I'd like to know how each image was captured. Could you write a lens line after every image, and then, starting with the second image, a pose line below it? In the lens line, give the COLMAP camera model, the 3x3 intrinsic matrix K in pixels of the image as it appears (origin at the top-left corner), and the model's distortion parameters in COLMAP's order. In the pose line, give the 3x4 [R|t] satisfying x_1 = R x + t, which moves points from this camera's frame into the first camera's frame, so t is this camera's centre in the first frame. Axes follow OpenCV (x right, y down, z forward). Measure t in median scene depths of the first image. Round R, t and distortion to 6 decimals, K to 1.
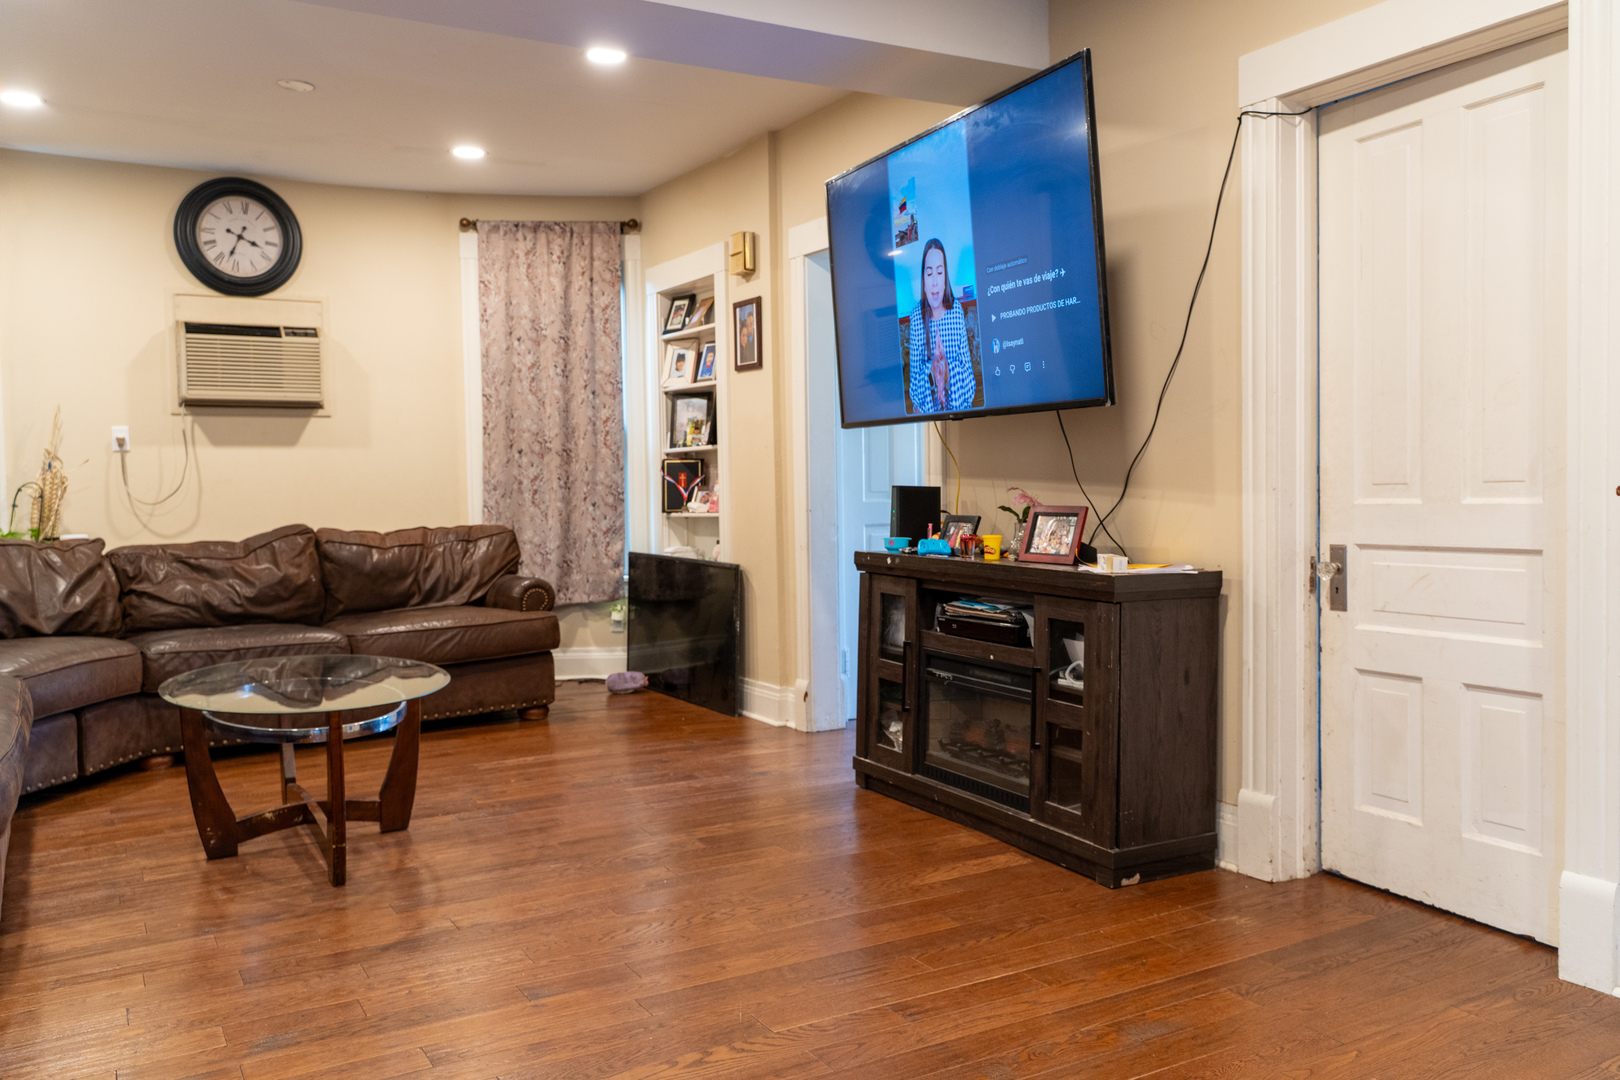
lens RADIAL K [[1285.0, 0, 809.5], [0, 1285.0, 541.5], [0, 0, 1]] dist [0.000286, 0.011832]
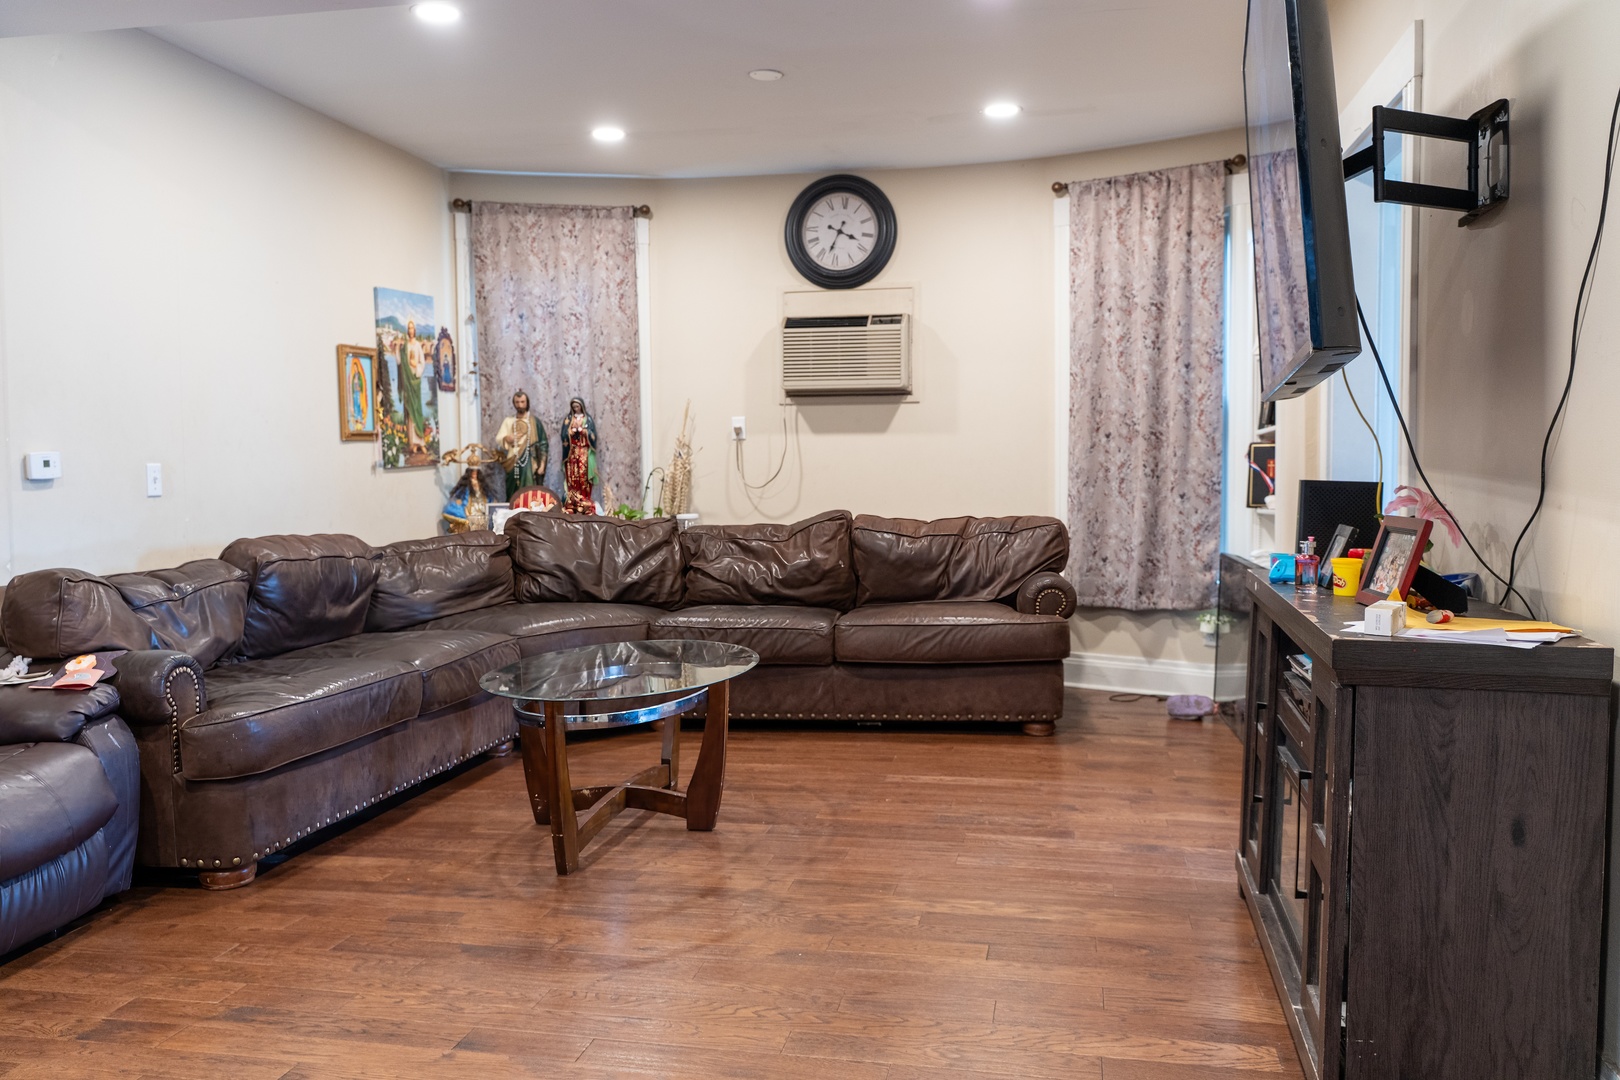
lens RADIAL K [[1285.0, 0, 807.8], [0, 1285.0, 538.7], [0, 0, 1]] dist [0.000286, 0.011832]
pose [[0.746383, 0.042423, -0.664163, 0.239642], [-0.034849, 0.999088, 0.024653, -0.014029], [0.664604, 0.004745, 0.747181, 0.210482]]
